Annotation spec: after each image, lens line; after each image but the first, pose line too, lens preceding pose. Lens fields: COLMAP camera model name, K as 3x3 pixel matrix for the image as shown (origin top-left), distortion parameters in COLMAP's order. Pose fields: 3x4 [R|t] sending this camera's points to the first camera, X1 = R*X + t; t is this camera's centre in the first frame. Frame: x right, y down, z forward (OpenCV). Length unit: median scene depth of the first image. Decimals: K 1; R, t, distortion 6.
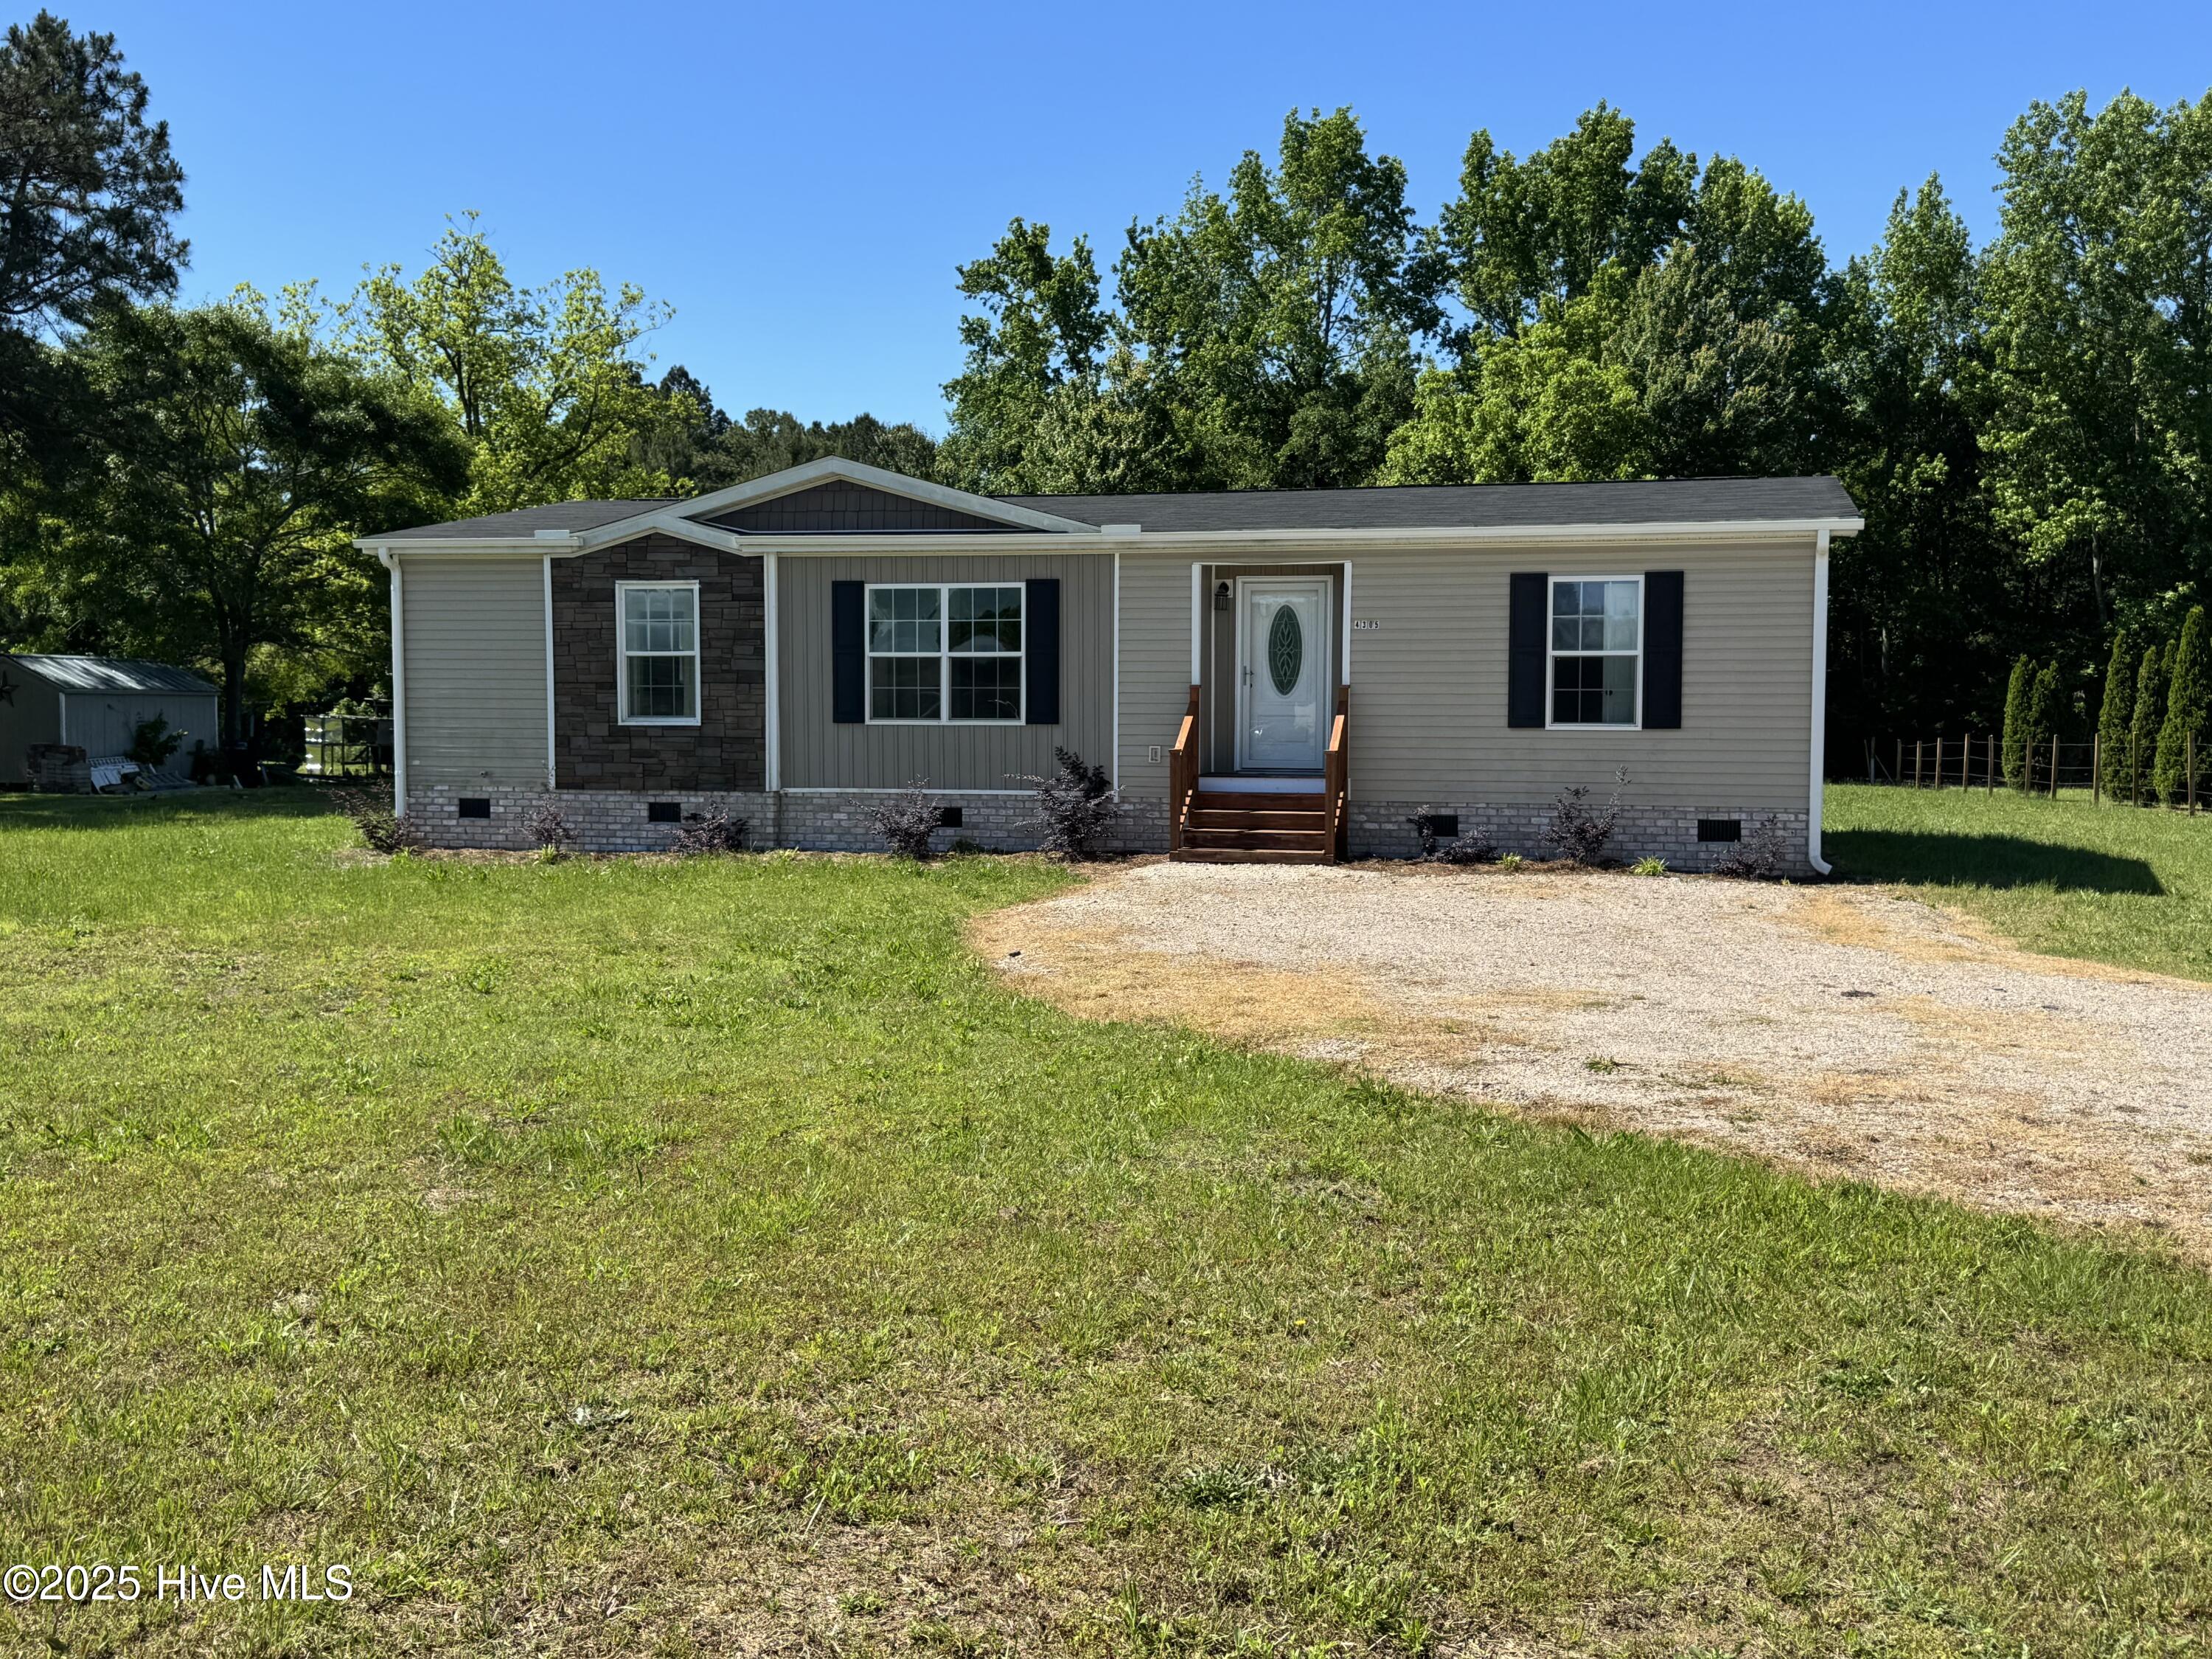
lens RADIAL K [[2245.1, 0, 1106.0], [0, 2245.1, 829.5], [0, 0, 1]] dist [0.000438, 0.000037]
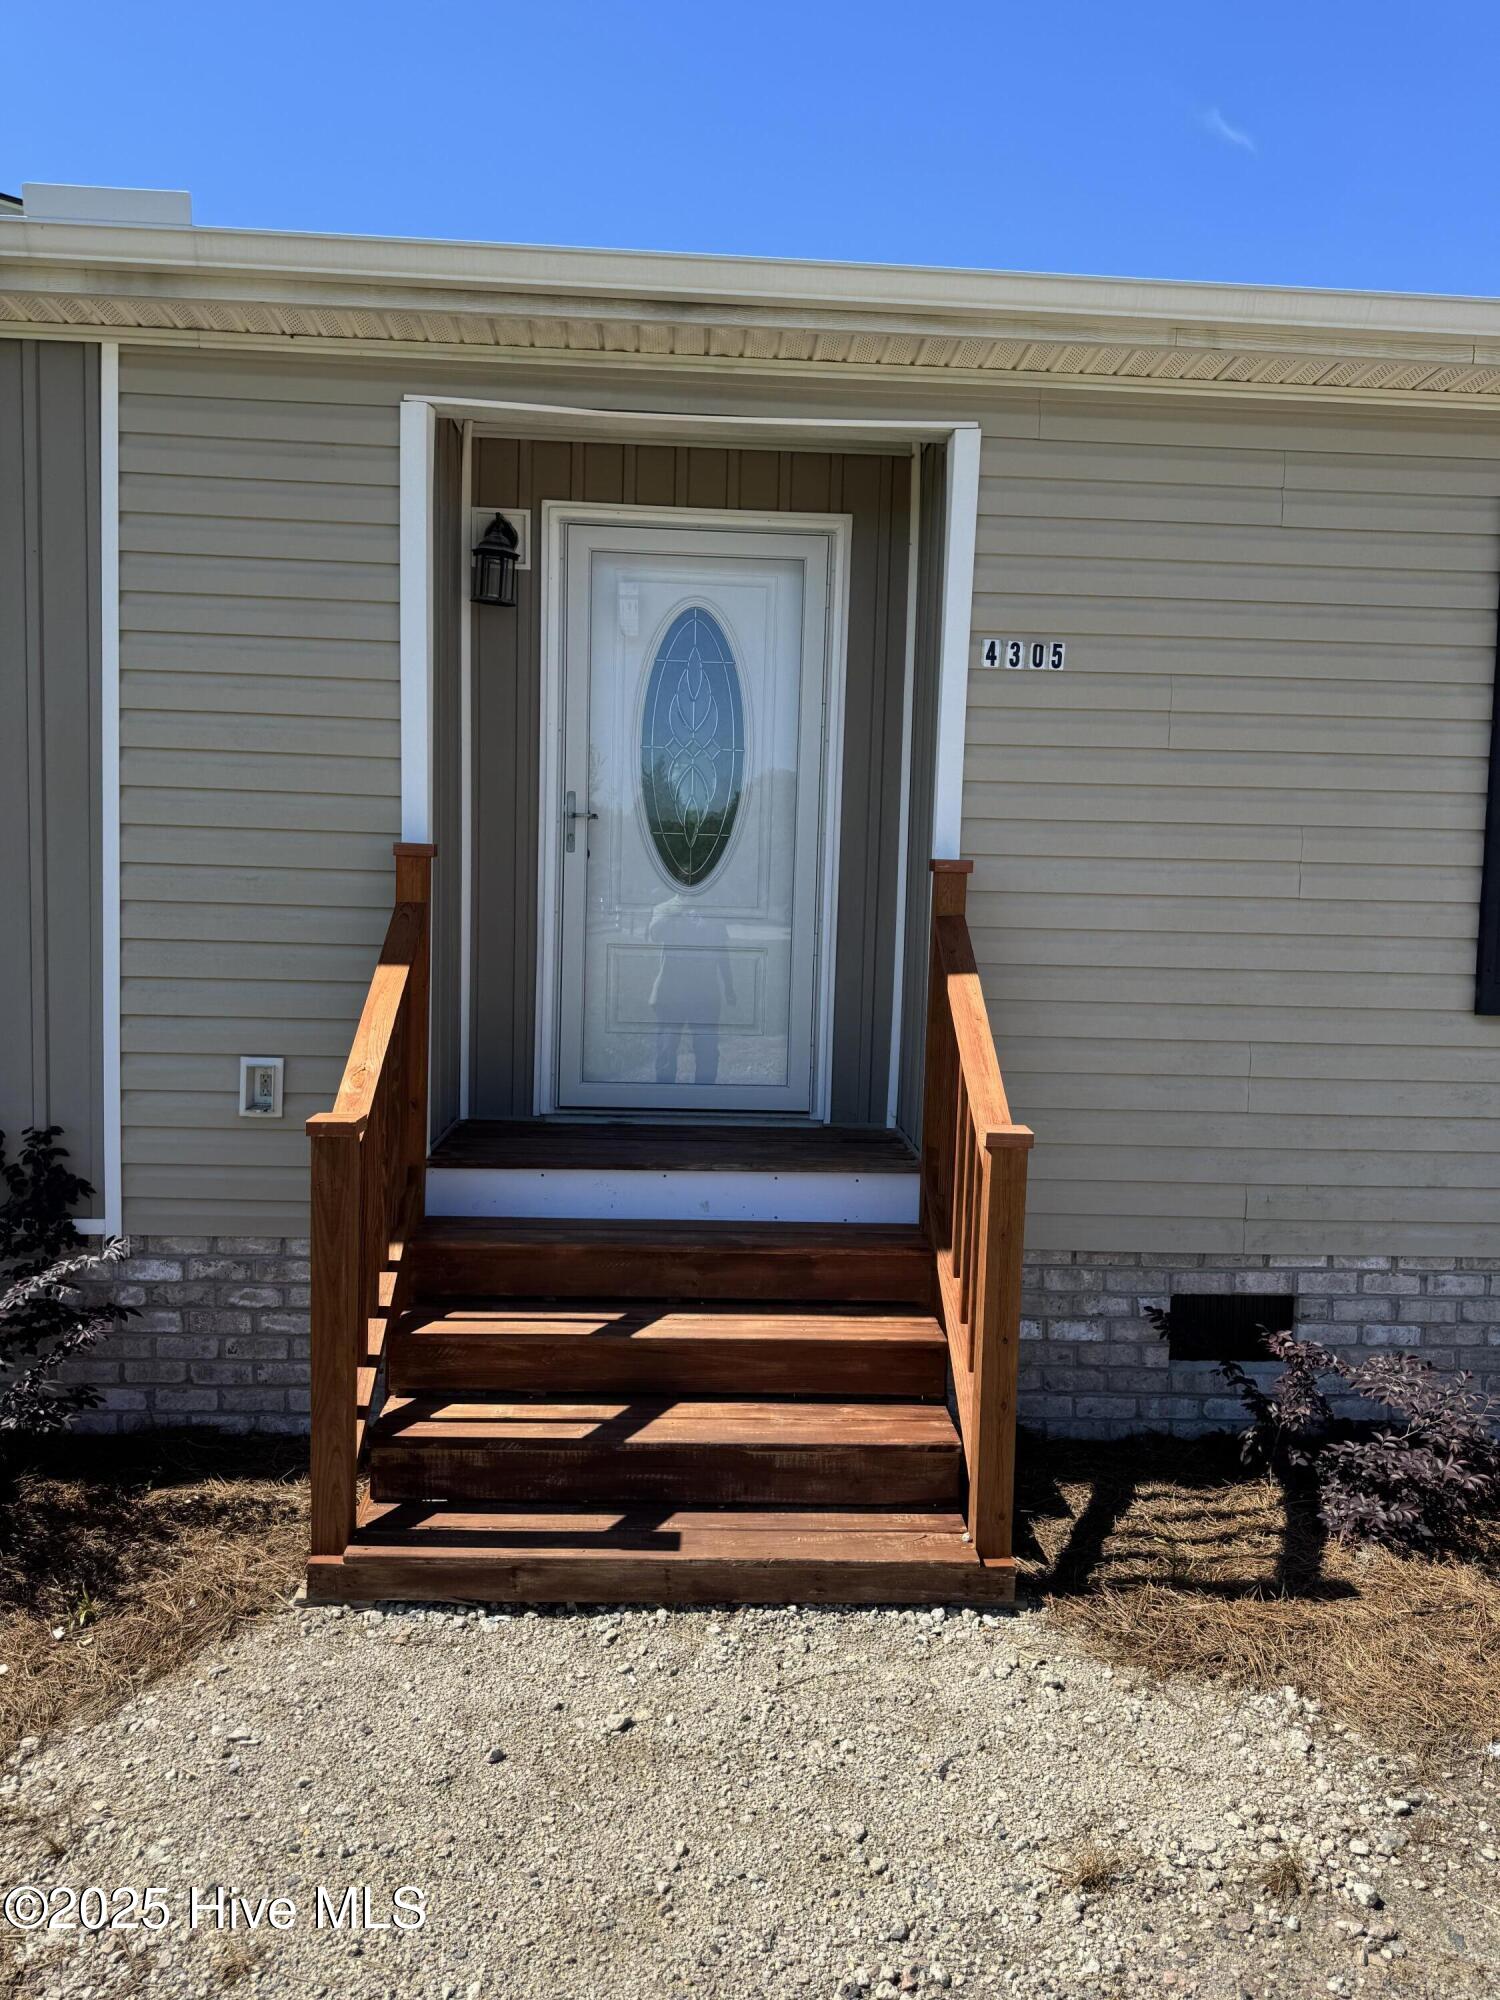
lens RADIAL K [[1415.7, 0, 758.7], [0, 1415.7, 991.4], [0, 0, 1]] dist [0.074871, -0.103160]
pose [[0.953815, 0.000650, 0.300393, 0.027443], [-0.010019, 0.999510, 0.029649, -0.051416], [-0.300226, -0.031289, 0.953355, 0.813822]]
